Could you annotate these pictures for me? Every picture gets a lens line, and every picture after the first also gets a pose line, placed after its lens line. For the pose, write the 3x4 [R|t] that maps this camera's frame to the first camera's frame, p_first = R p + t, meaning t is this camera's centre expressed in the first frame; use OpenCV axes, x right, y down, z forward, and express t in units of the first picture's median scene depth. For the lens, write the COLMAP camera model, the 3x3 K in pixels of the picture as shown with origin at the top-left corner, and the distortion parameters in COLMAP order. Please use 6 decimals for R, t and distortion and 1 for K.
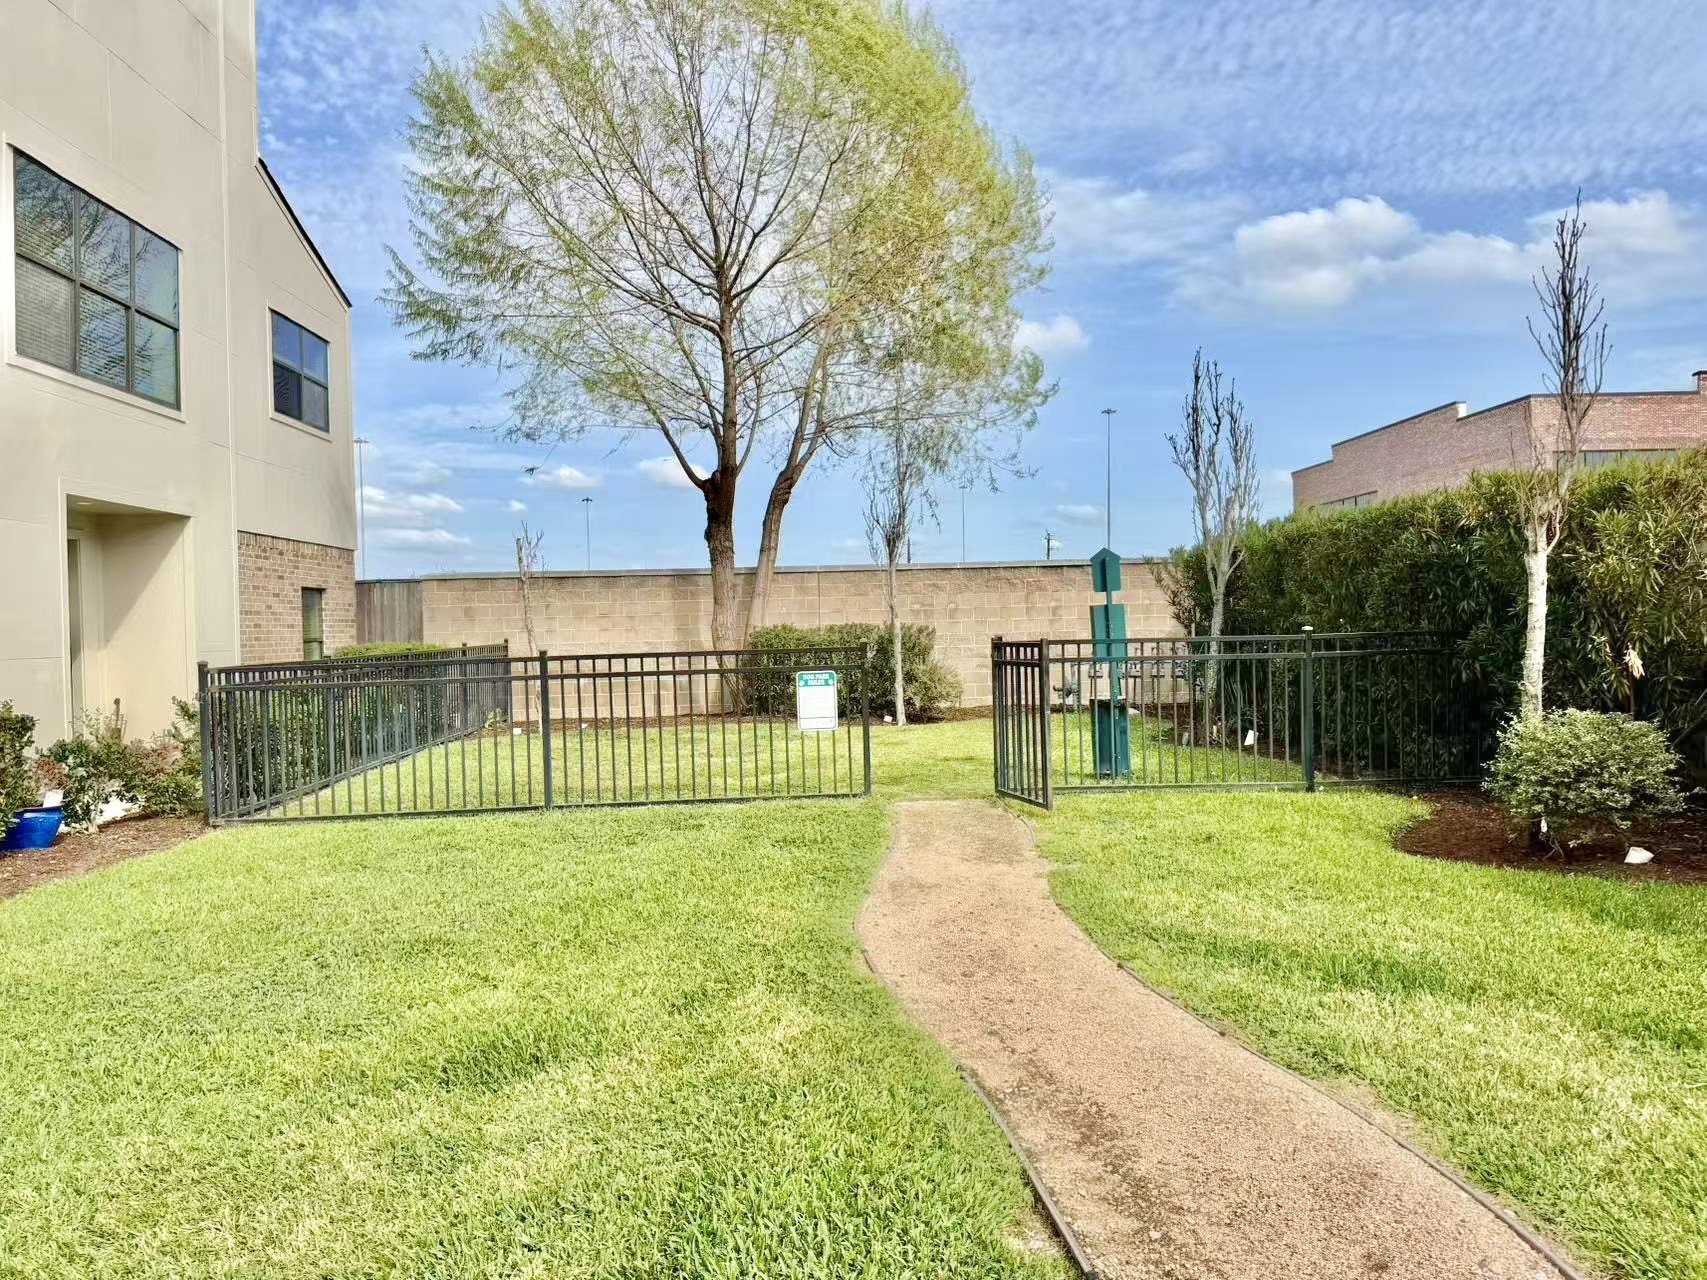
lens RADIAL K [[1153.7, 0, 854.7], [0, 1153.7, 636.8], [0, 0, 1]] dist [0.010568, 0.000063]
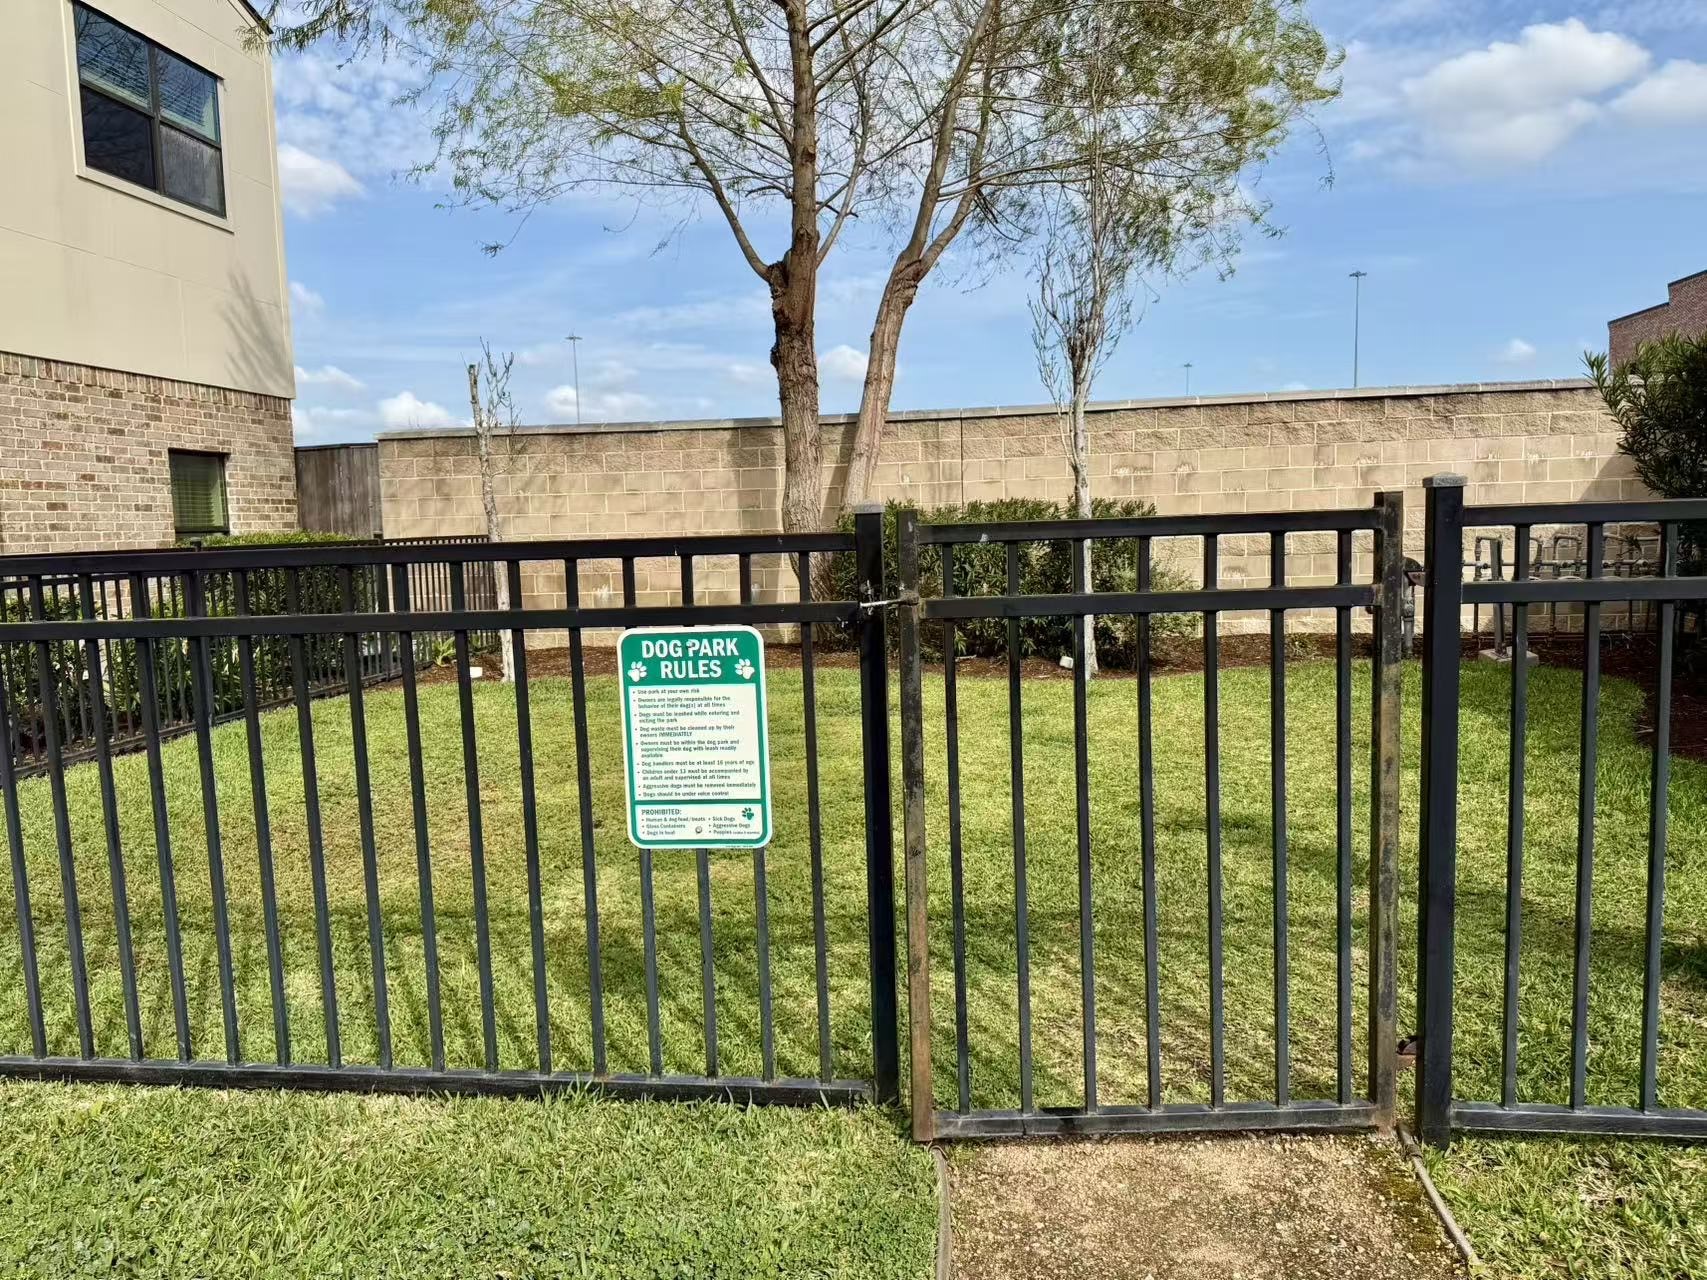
lens RADIAL K [[1153.7, 0, 847.4], [0, 1153.7, 647.0], [0, 0, 1]] dist [0.010568, 0.000063]
pose [[0.982773, 0.015100, -0.184201, 0.025923], [0.003532, 0.994940, 0.100410, 0.004422], [0.184785, -0.099331, 0.977746, 0.392379]]
